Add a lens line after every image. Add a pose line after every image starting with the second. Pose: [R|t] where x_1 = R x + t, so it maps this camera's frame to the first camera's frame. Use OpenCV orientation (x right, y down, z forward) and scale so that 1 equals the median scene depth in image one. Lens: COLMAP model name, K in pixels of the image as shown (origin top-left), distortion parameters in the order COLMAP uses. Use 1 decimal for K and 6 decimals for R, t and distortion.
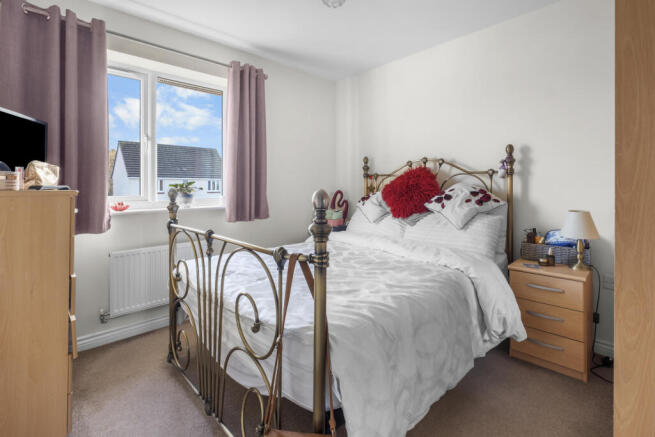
lens RADIAL K [[304.0, 0, 323.5], [0, 304.0, 193.3], [0, 0, 1]] dist [-0.001384, -0.000016]
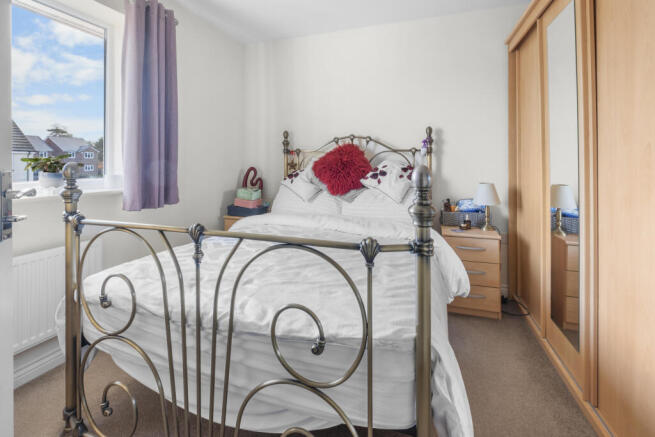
lens RADIAL K [[309.4, 0, 327.7], [0, 309.4, 165.7], [0, 0, 1]] dist [-0.001547, -0.000191]
pose [[0.883858, 0.000699, 0.467755, -0.247731], [0.006257, 0.999892, -0.013318, 0.000078], [-0.467714, 0.014698, 0.883758, 0.134866]]
